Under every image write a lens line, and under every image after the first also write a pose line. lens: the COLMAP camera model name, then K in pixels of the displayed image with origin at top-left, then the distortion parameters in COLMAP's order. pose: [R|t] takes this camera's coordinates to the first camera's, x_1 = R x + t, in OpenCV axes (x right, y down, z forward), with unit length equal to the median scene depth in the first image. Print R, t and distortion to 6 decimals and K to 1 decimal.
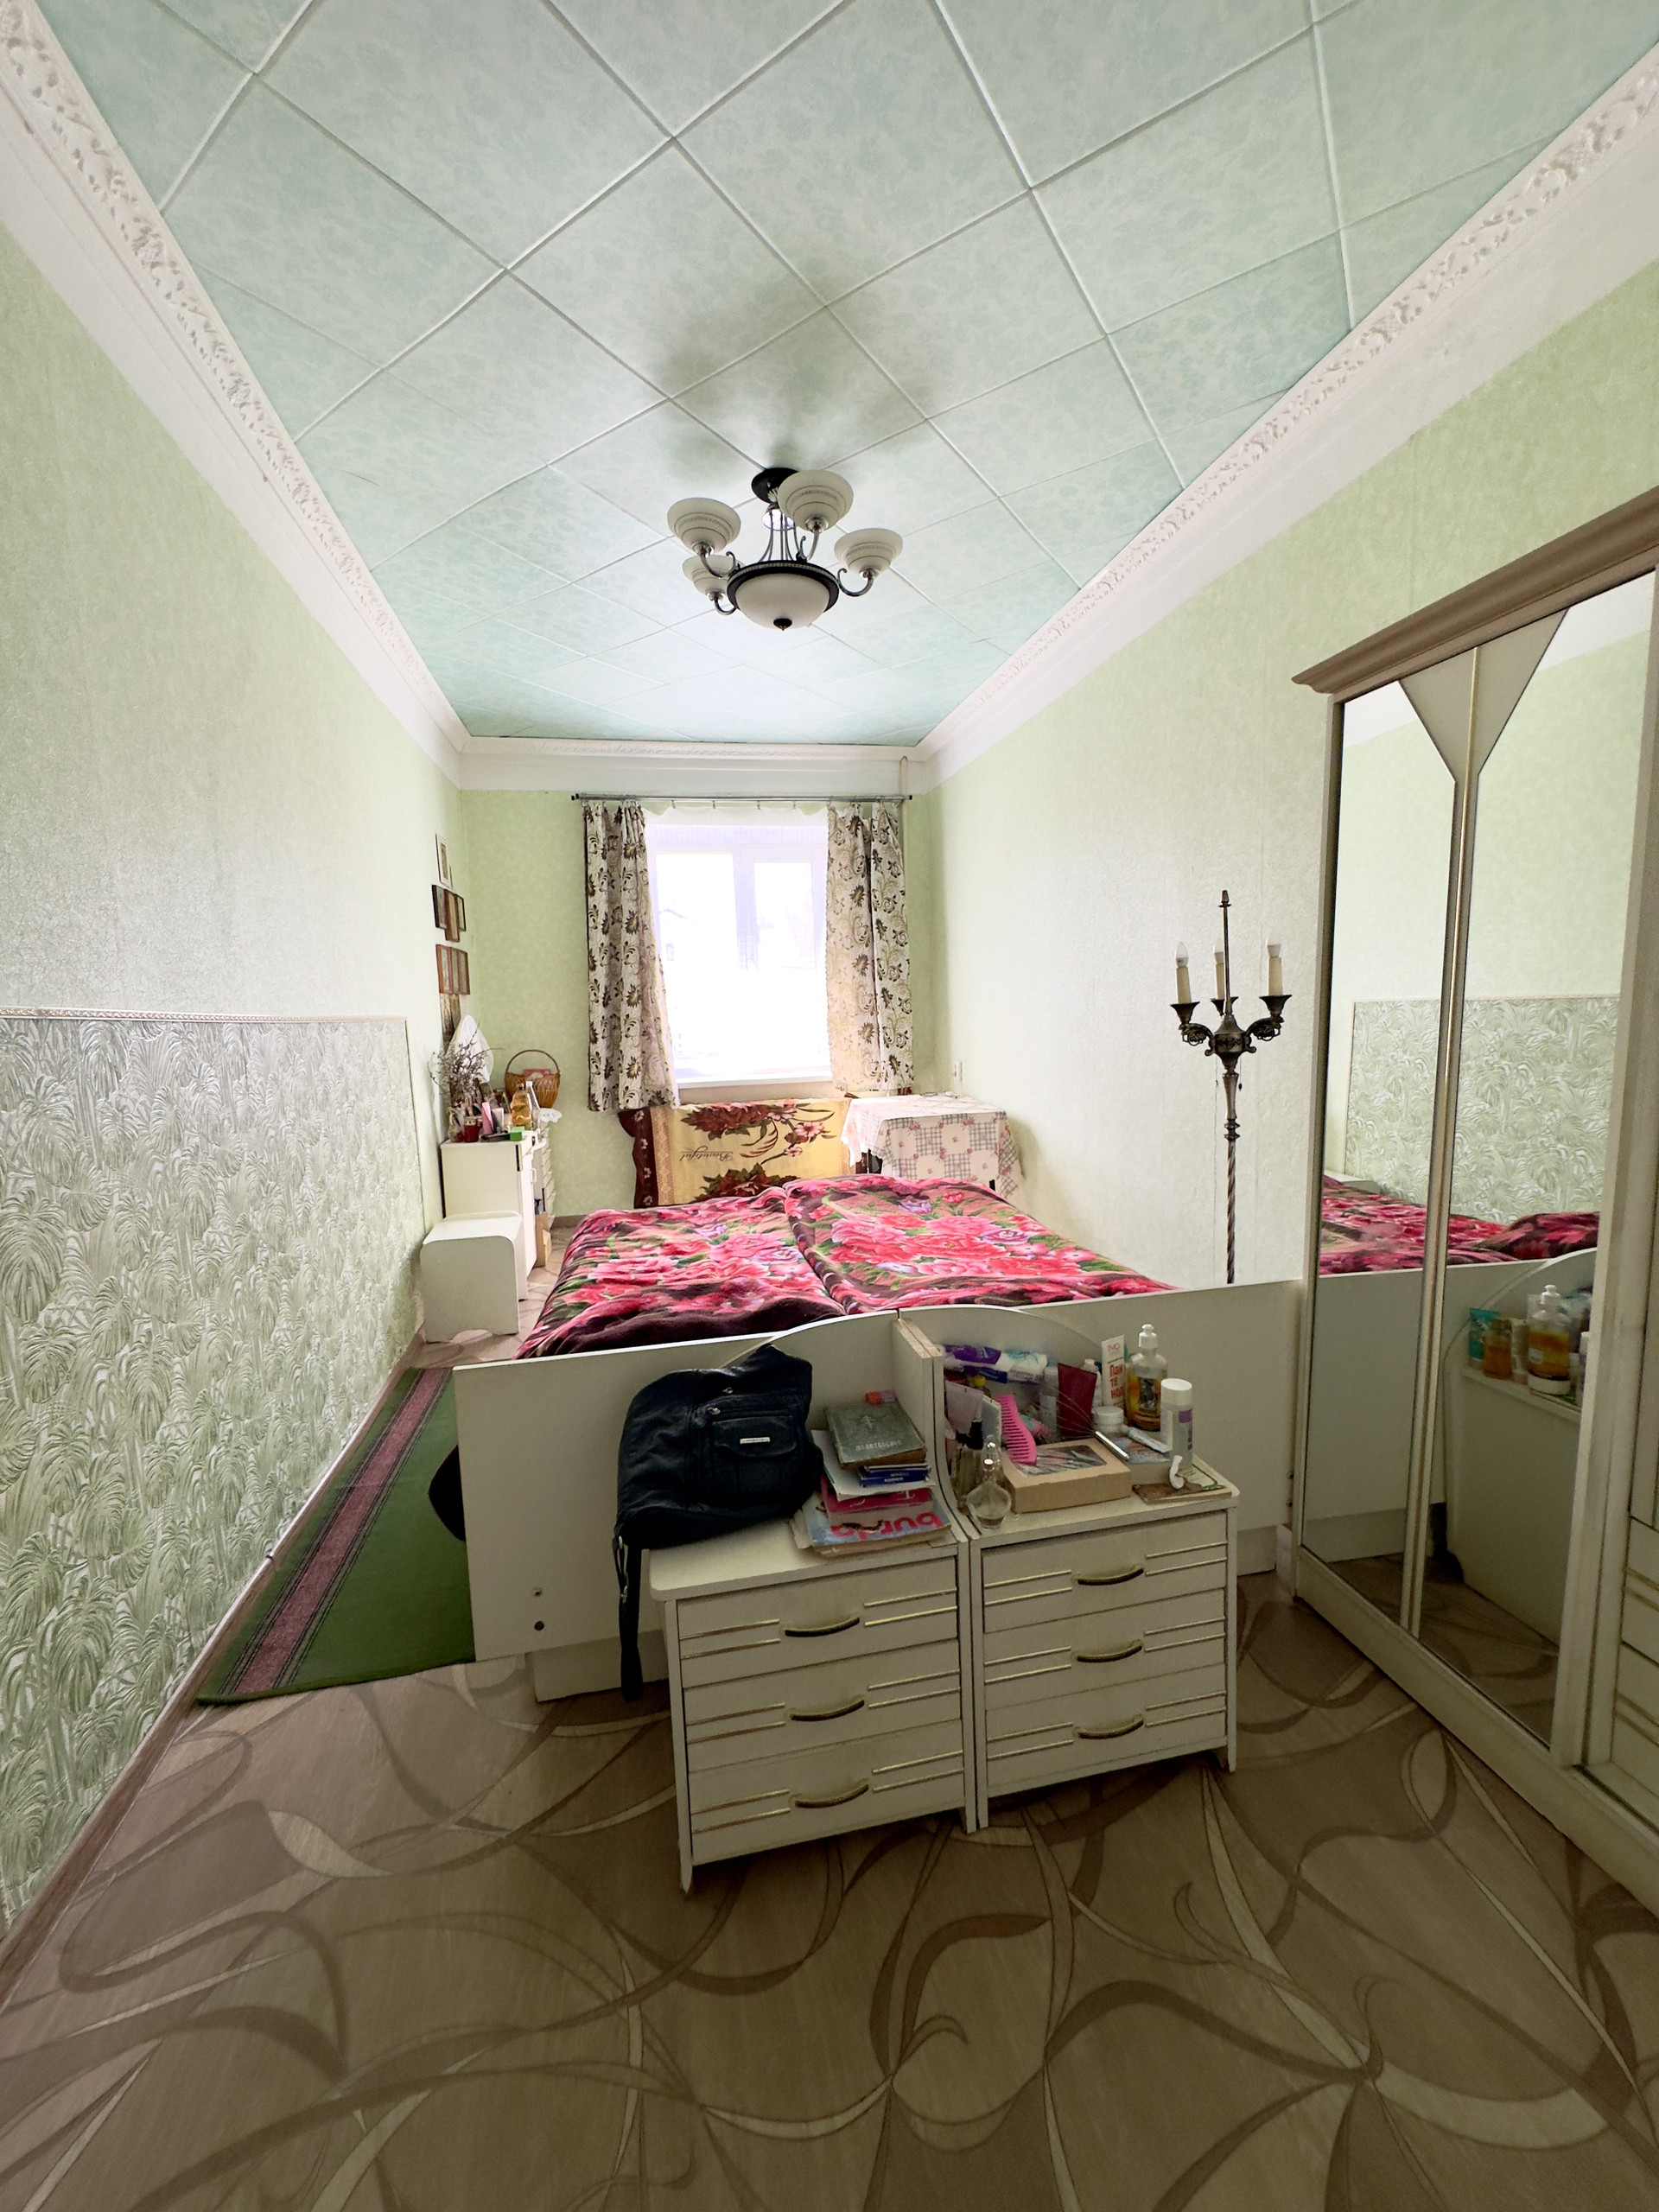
lens RADIAL K [[879.3, 0, 828.0], [0, 879.3, 1105.0], [0, 0, 1]] dist [-0.003475, 0.000639]
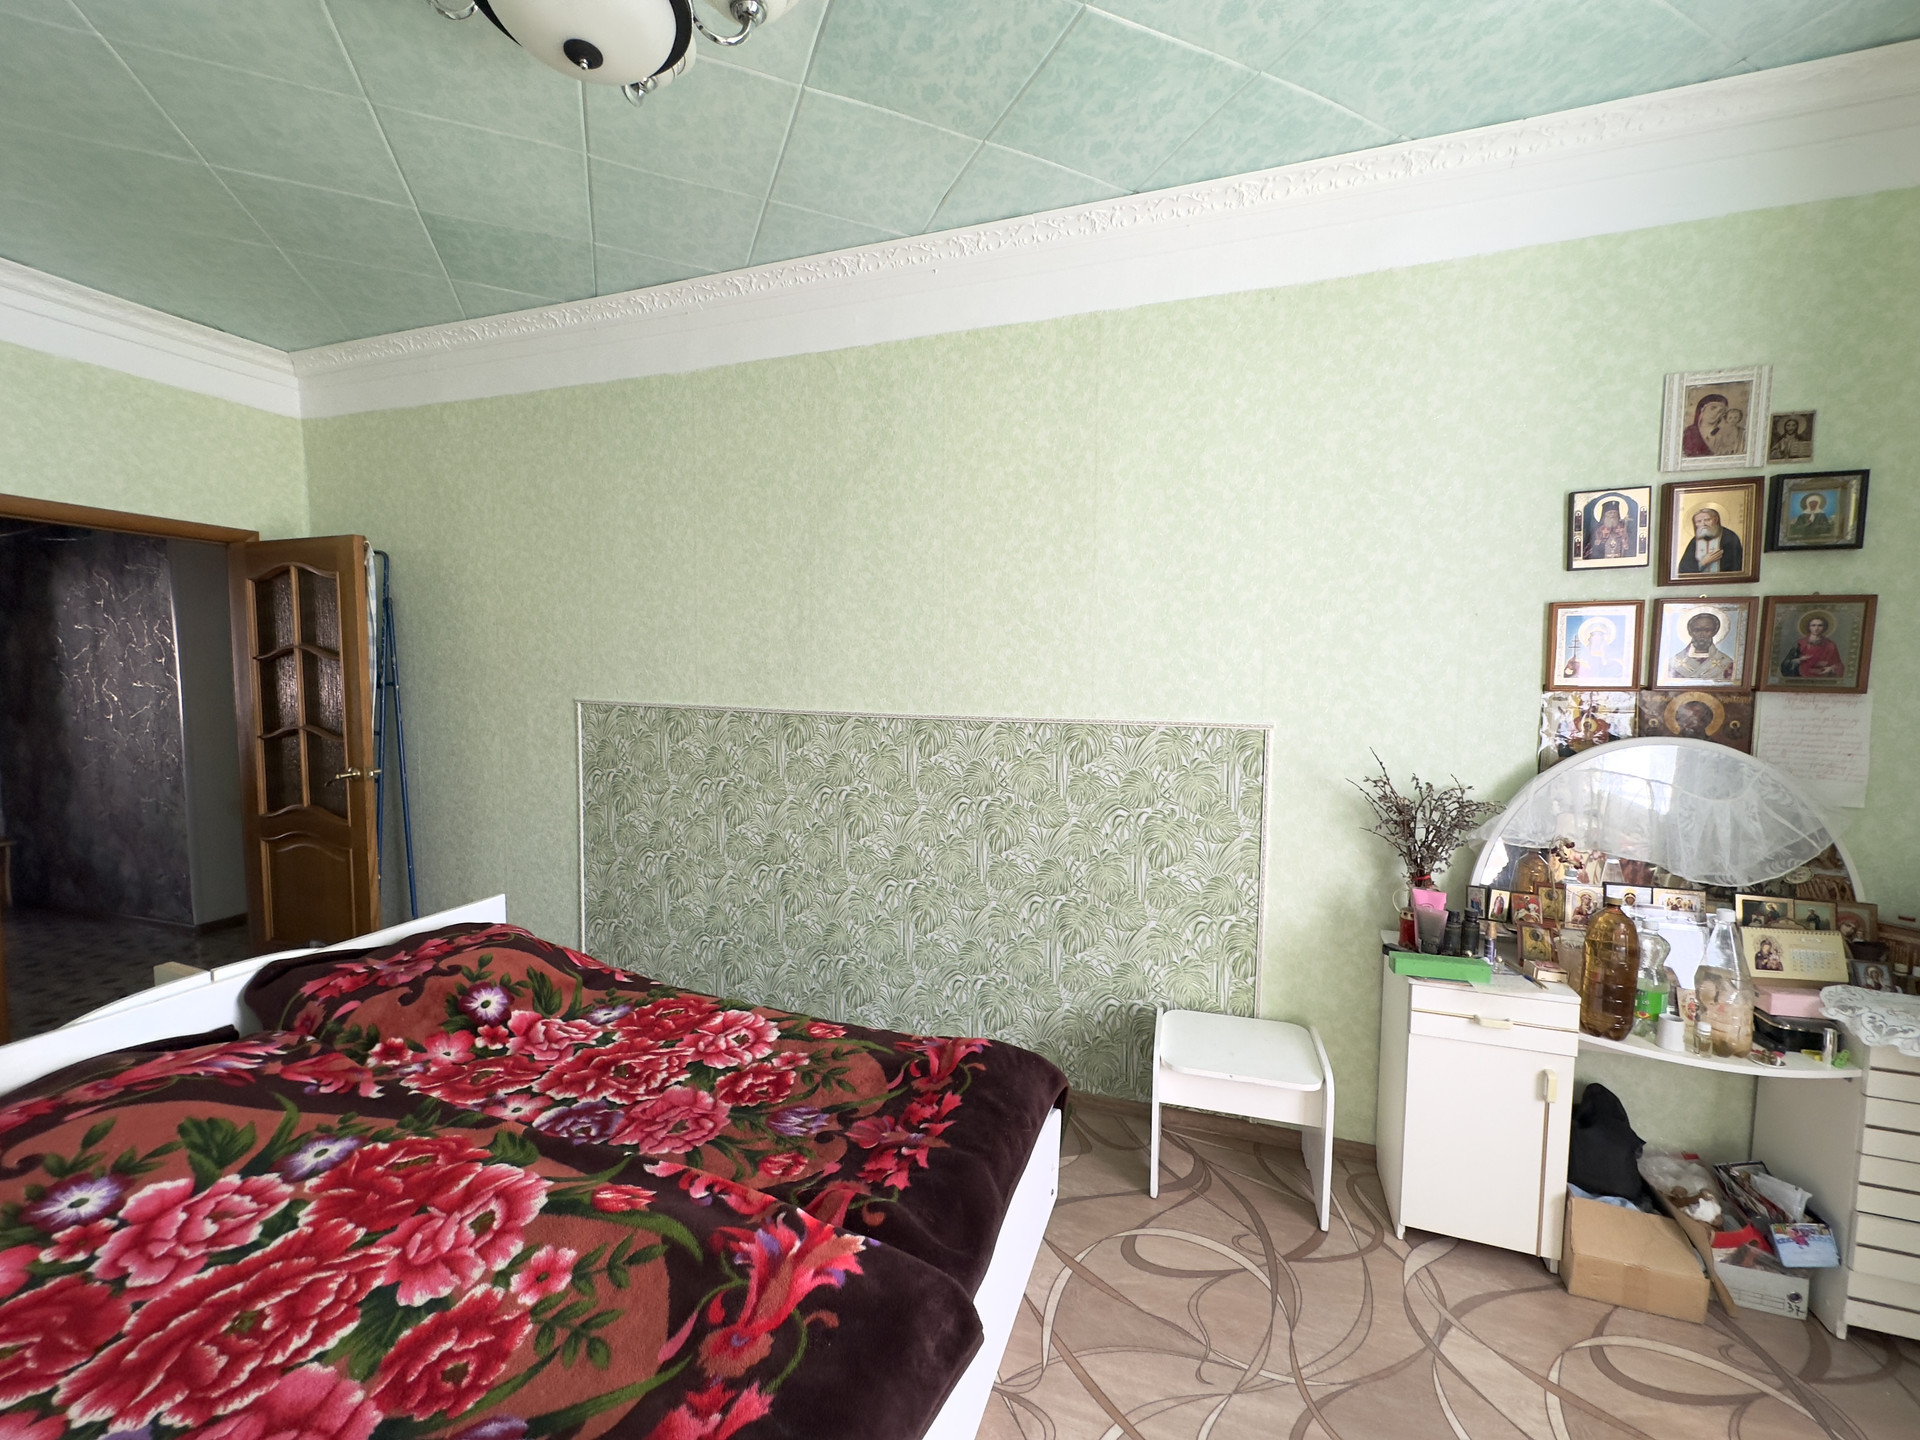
lens RADIAL K [[763.2, 0, 959.3], [0, 763.2, 721.9], [0, 0, 1]] dist [-0.003475, 0.000639]
pose [[-0.523290, 0.087620, -0.847638, 0.247232], [-0.086228, 0.984150, 0.154964, -0.234651], [0.847781, 0.154181, -0.507441, 1.431255]]
